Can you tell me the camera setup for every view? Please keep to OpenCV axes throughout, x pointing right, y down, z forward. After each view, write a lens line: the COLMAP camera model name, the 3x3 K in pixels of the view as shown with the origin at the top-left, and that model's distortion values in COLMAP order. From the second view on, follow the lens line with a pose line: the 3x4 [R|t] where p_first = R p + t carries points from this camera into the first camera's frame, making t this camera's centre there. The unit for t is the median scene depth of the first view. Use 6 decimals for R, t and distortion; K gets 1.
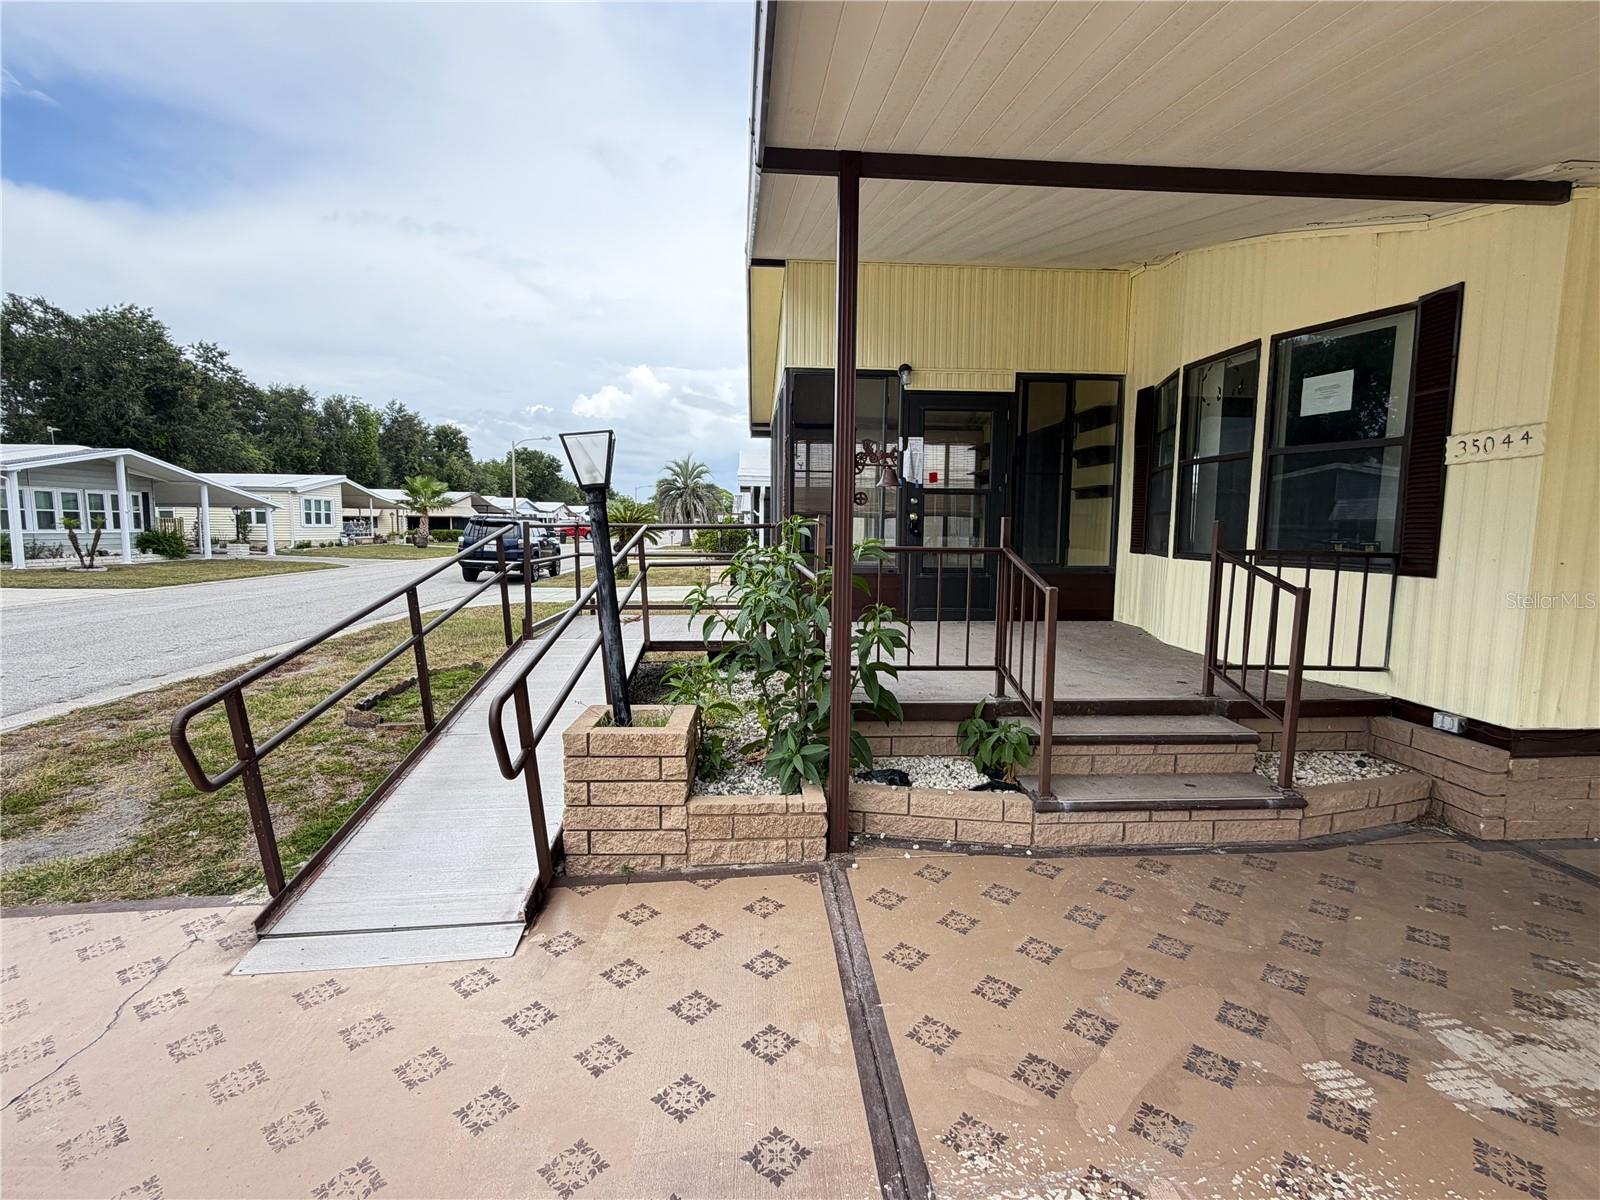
lens RADIAL K [[742.8, 0, 809.2], [0, 742.8, 599.4], [0, 0, 1]] dist [0.000063, 0.000038]
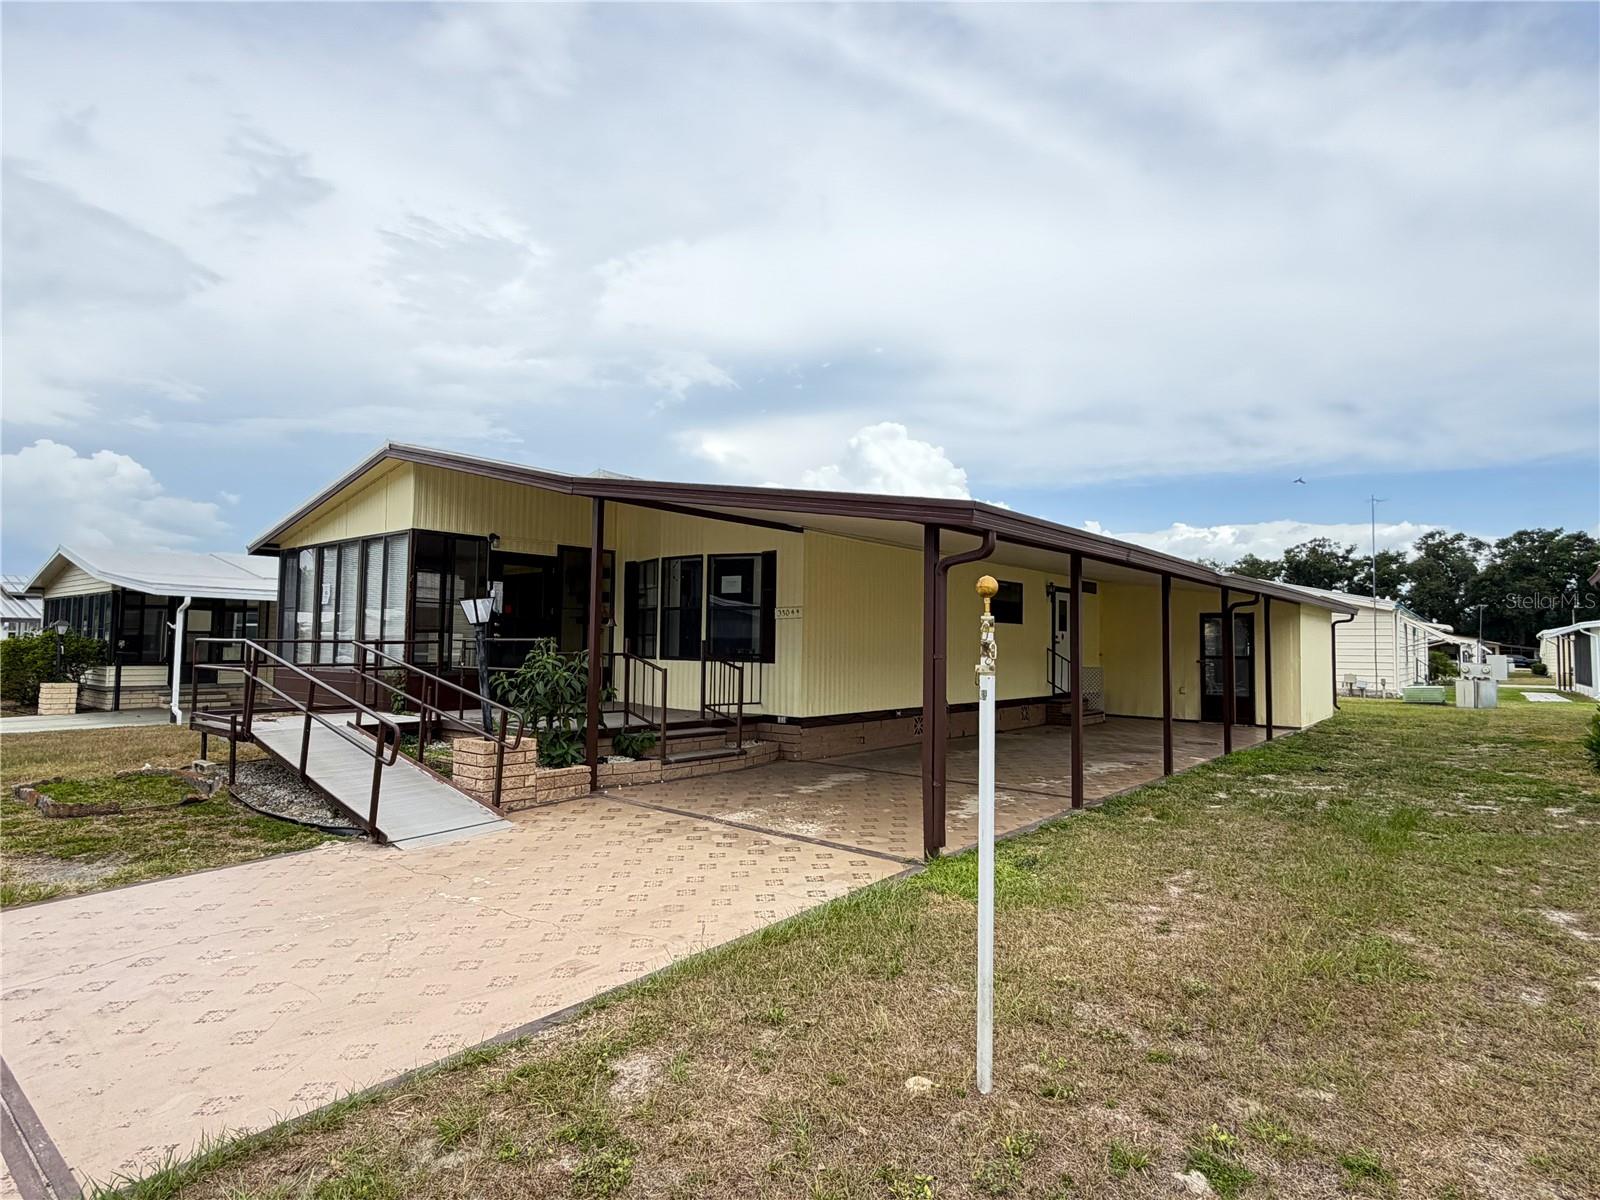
lens RADIAL K [[835.5, 0, 800.0], [0, 835.5, 600.0], [0, 0, 1]] dist [0.001514, 0.000271]
pose [[0.695555, 0.037154, 0.717512, -0.637489], [0.065822, 0.991167, -0.115132, 0.050456], [-0.715452, 0.127309, 0.686965, -0.579800]]
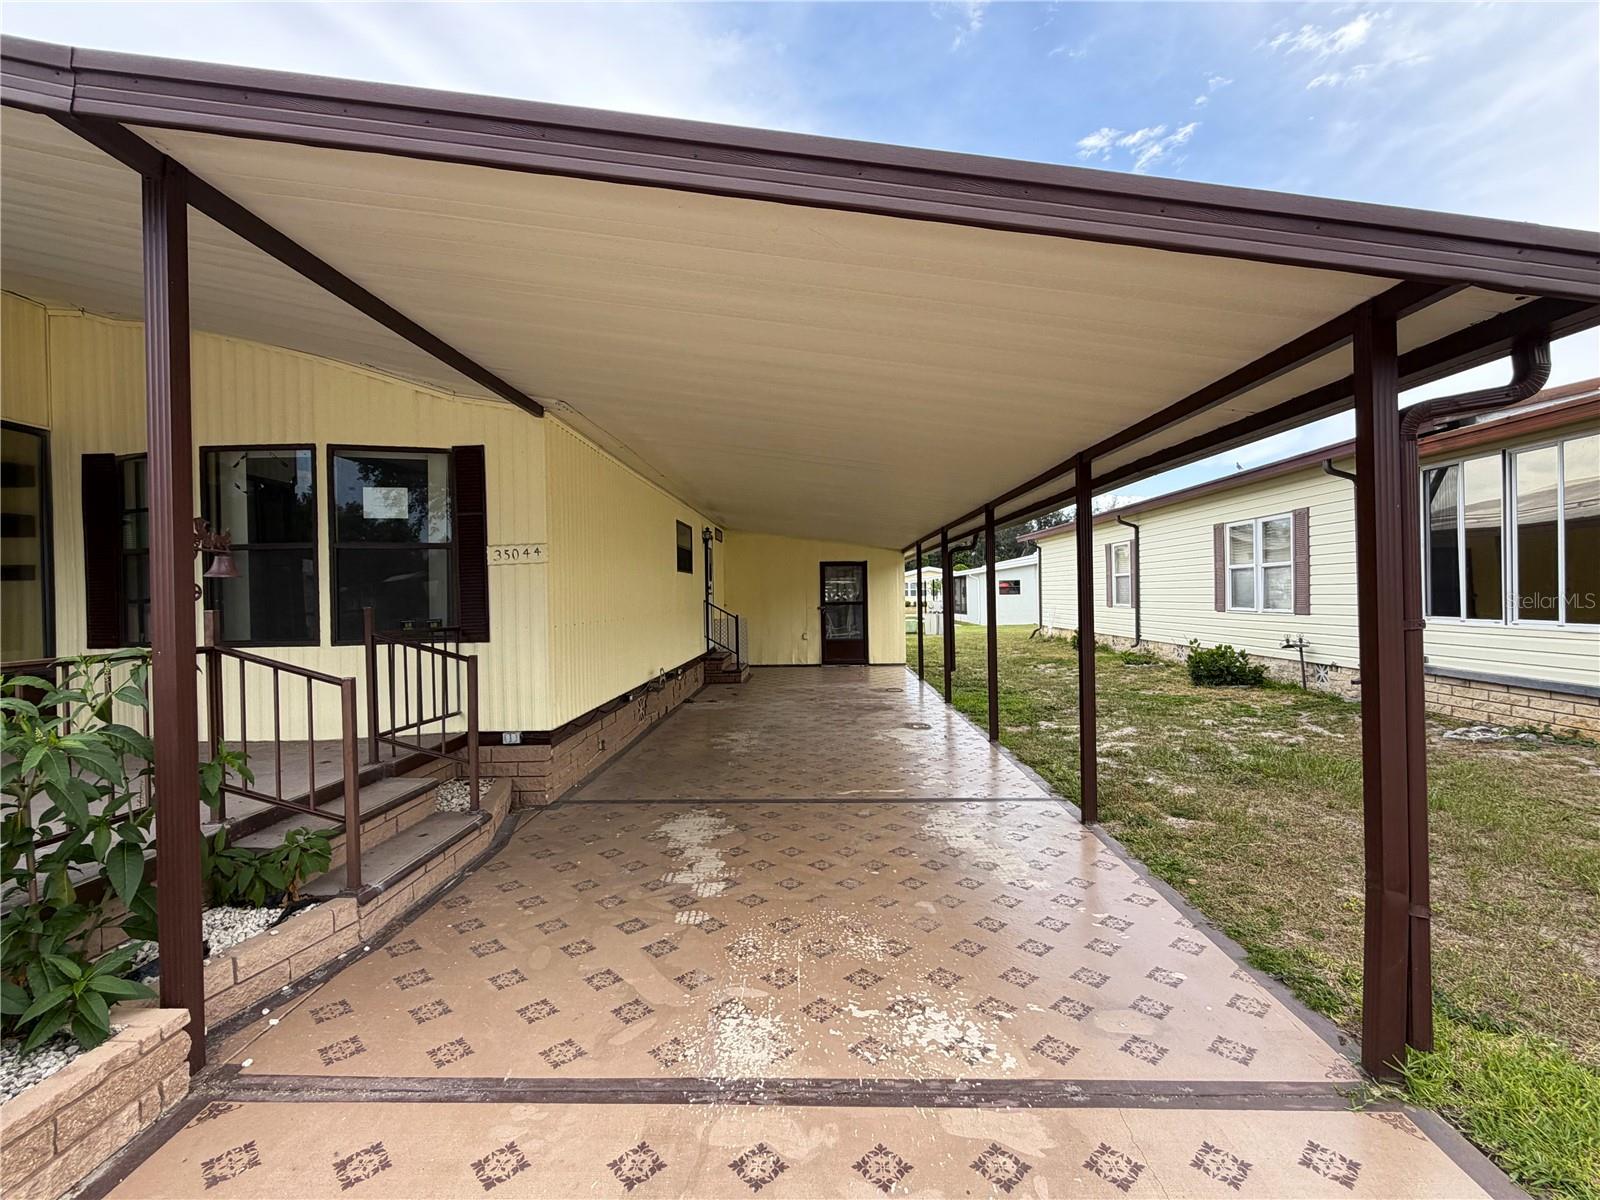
lens RADIAL K [[735.2, 0, 801.6], [0, 735.2, 597.8], [0, 0, 1]] dist [0.000169, 0.000509]
pose [[0.101097, -0.015798, 0.994751, -0.293201], [0.123502, 0.992339, 0.003208, -0.024717], [-0.987181, 0.122530, 0.102274, 0.135036]]
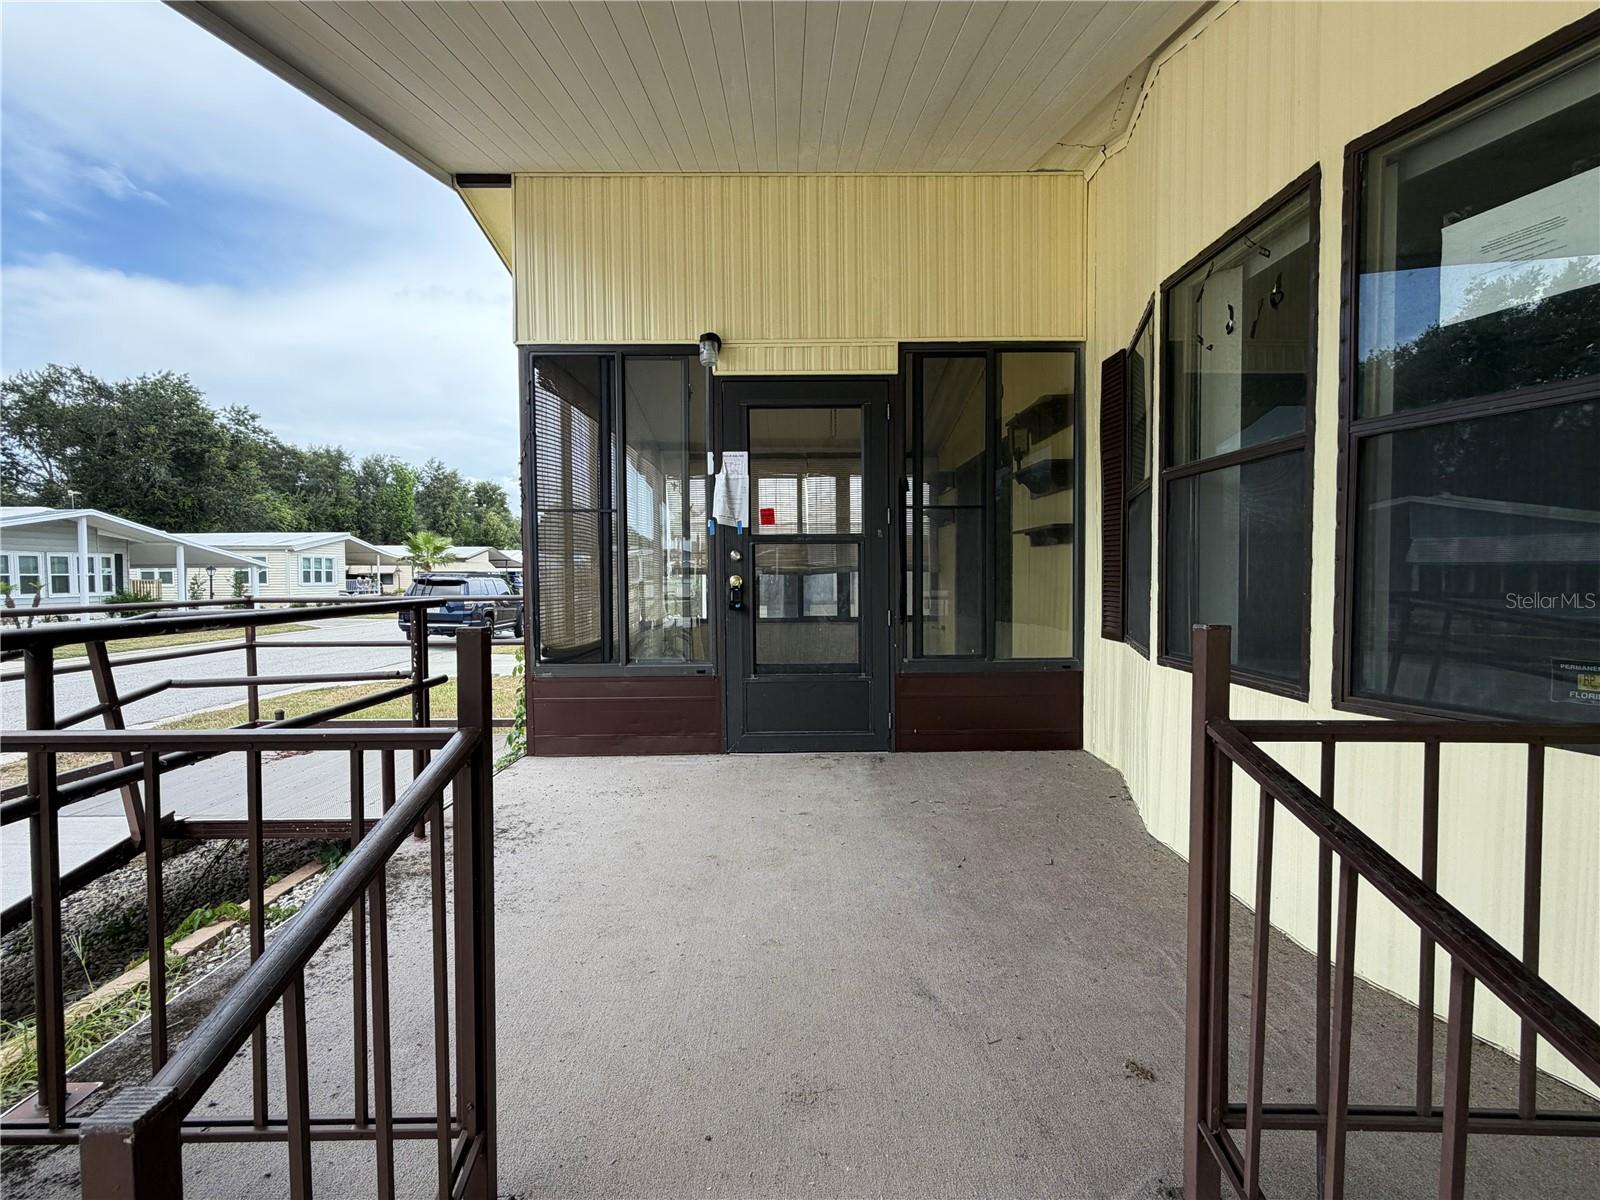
lens RADIAL K [[752.8, 0, 800.0], [0, 752.8, 600.0], [0, 0, 1]] dist [0.000542, 0.000306]
pose [[0.997896, -0.013734, -0.063371, 0.234731], [0.009610, 0.997844, -0.064916, -0.056396], [0.064126, 0.064170, 0.995877, 0.396734]]
